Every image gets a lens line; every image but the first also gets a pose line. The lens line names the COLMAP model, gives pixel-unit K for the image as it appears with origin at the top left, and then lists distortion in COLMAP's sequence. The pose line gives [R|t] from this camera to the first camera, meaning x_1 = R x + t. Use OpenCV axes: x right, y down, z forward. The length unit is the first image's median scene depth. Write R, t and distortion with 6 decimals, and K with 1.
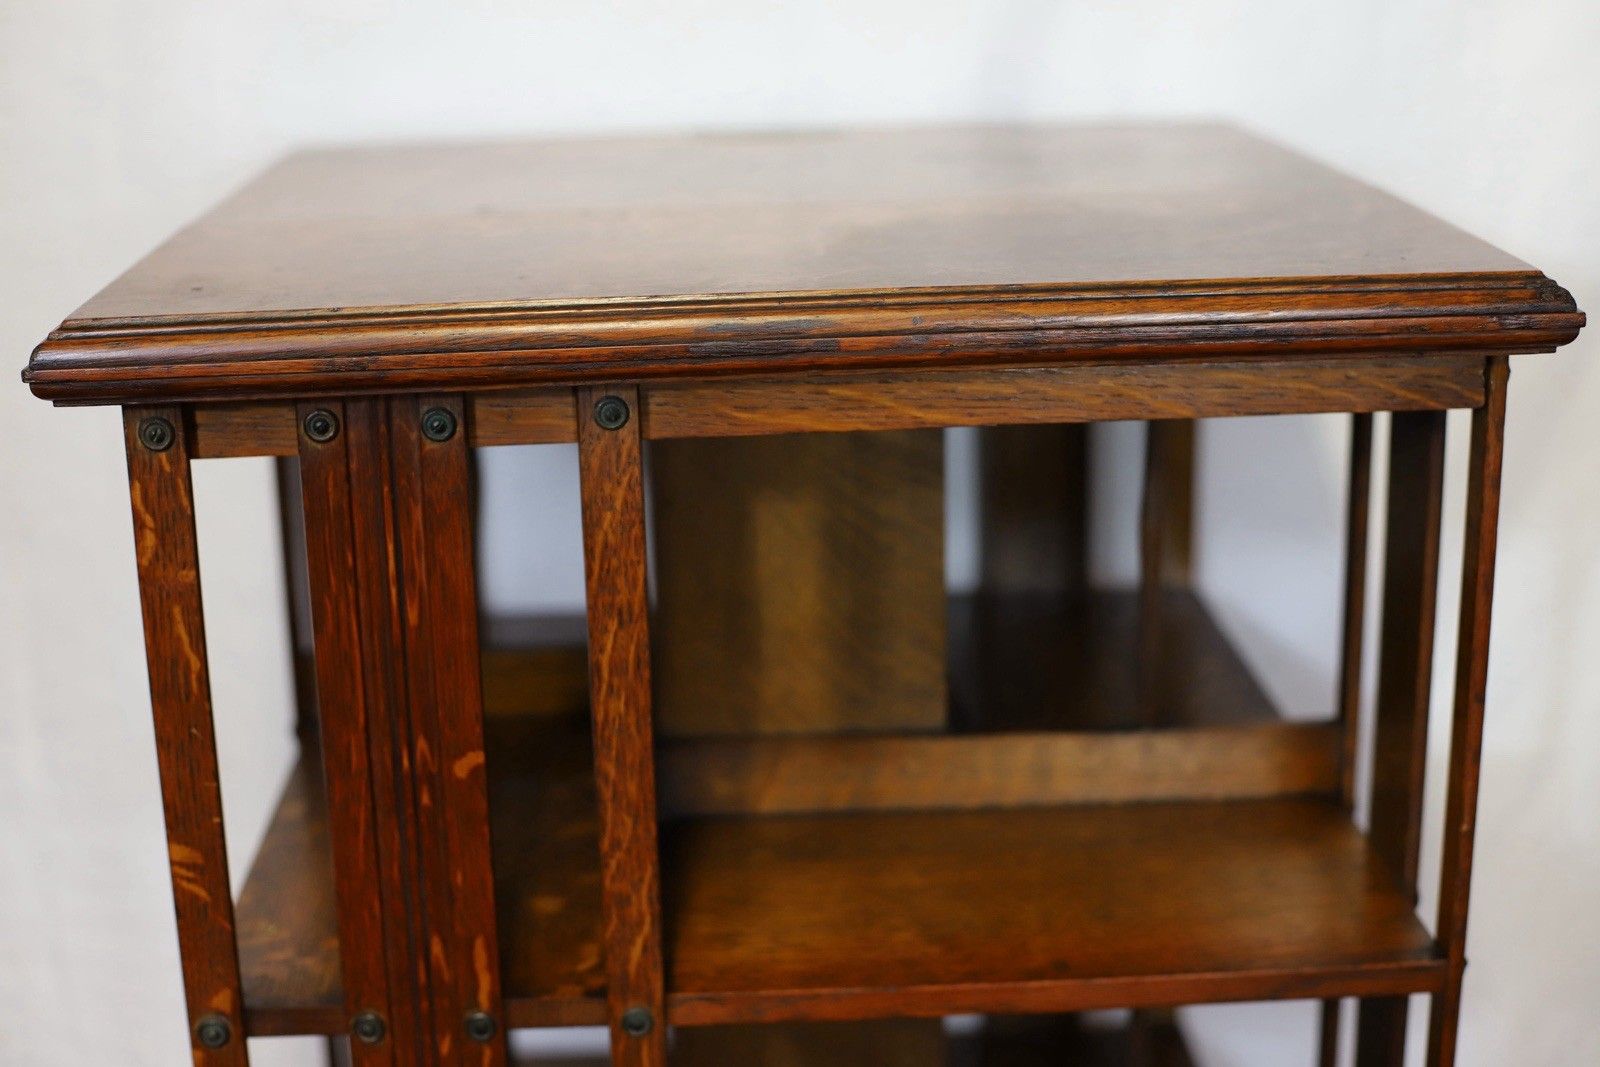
lens RADIAL K [[2362.0, 0, 751.6], [0, 2362.0, 531.5], [0, 0, 1]] dist [-0.140622, 0.025868]
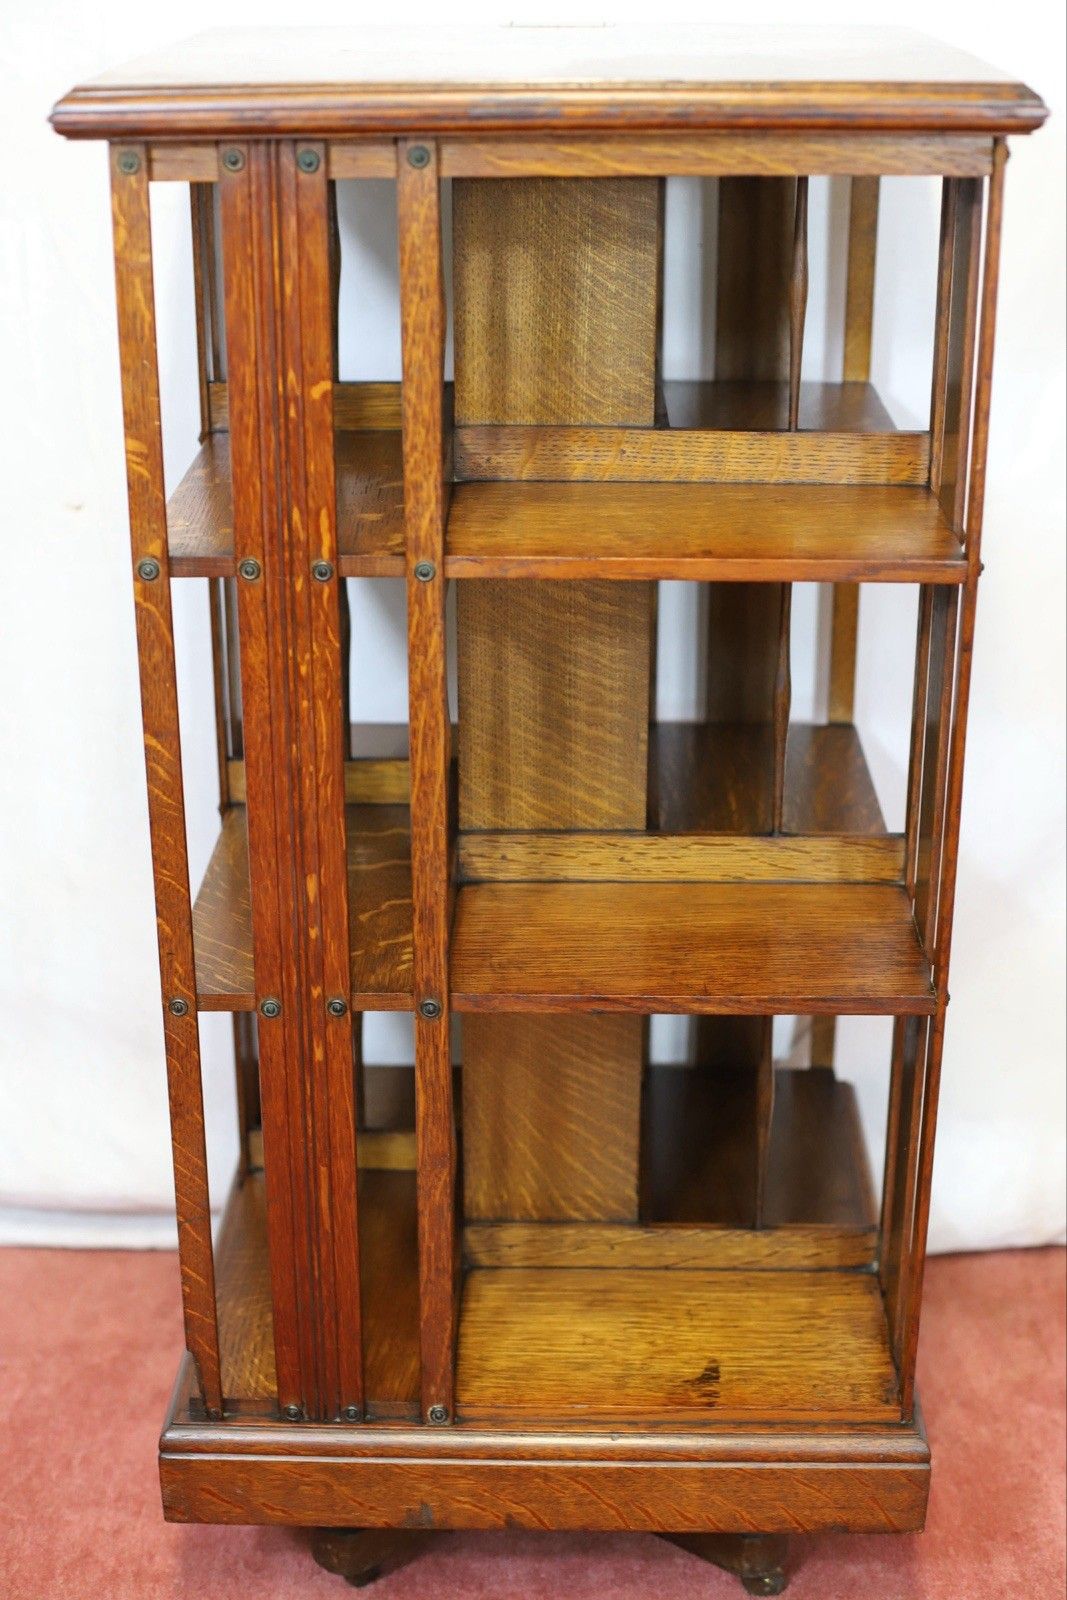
lens RADIAL K [[2362.0, 0, 504.5], [0, 2362.0, 806.1], [0, 0, 1]] dist [-0.140622, 0.025868]
pose [[0.998007, 0.042254, -0.046878, 0.084141], [-0.036694, 0.992837, 0.113703, 0.189919], [0.051347, -0.111756, 0.992408, -0.556337]]
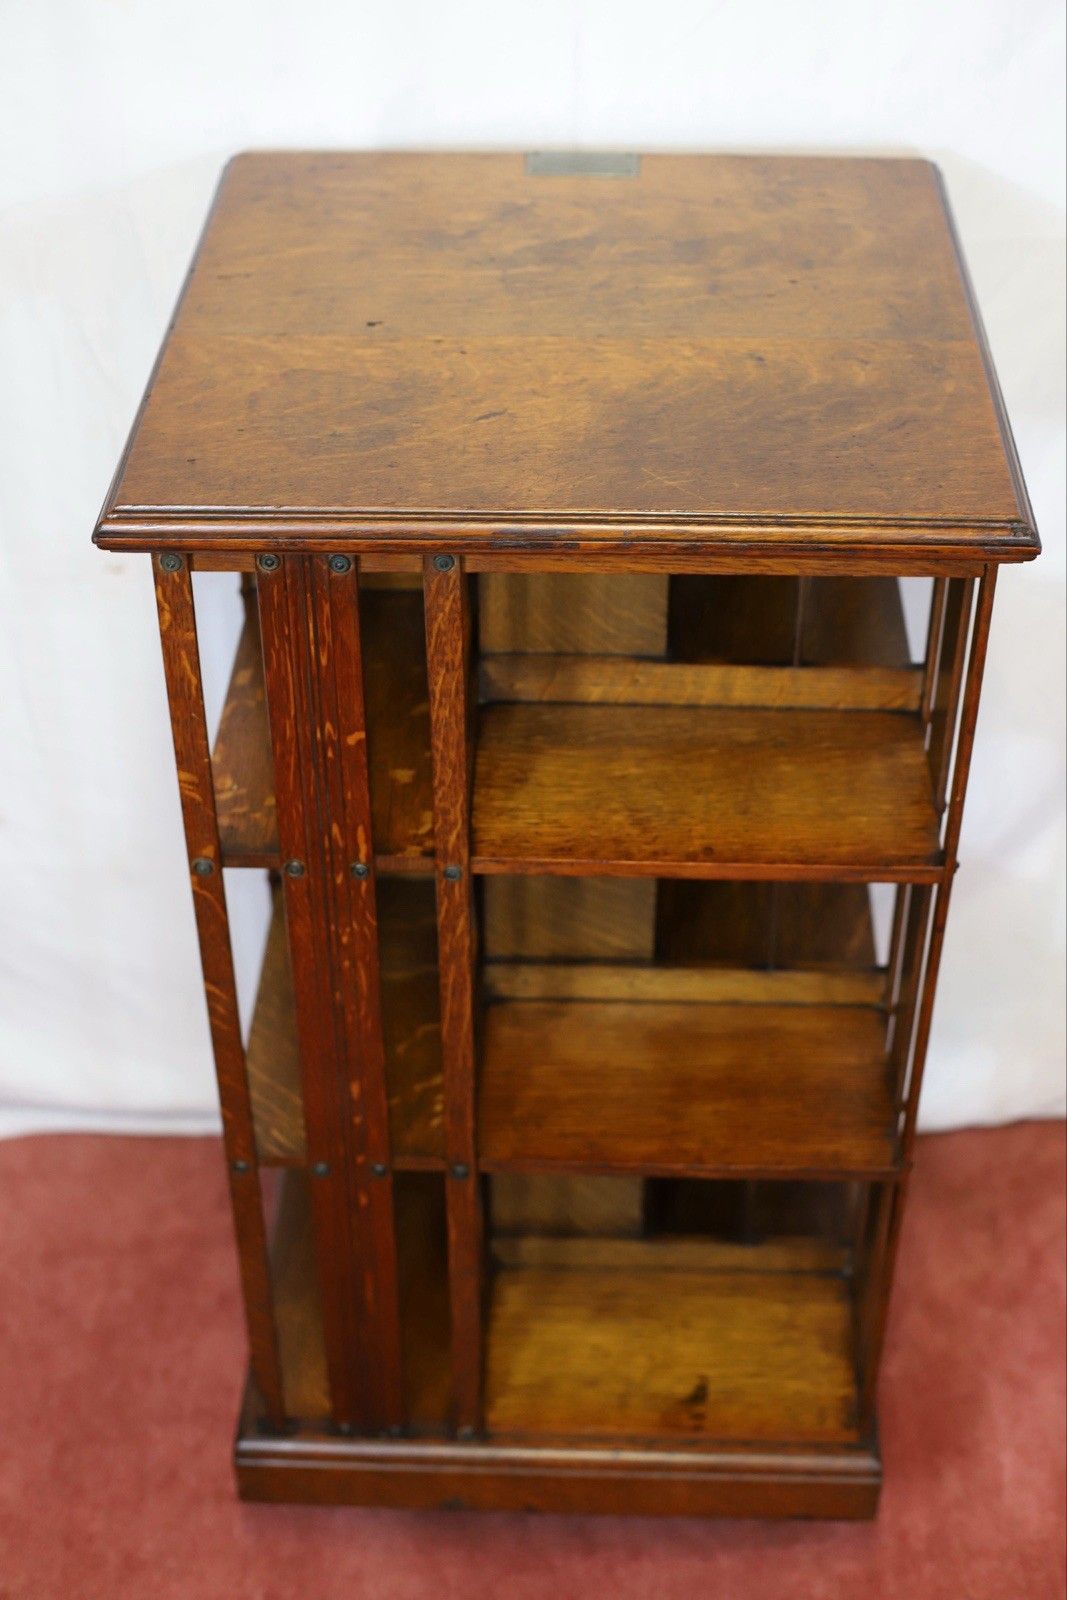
lens RADIAL K [[2362.0, 0, 504.5], [0, 2362.0, 806.1], [0, 0, 1]] dist [-0.140622, 0.025868]
pose [[0.997443, 0.055837, -0.044610, 0.063920], [-0.034293, 0.921558, 0.386724, -0.511459], [0.062705, -0.384205, 0.921116, -0.566535]]
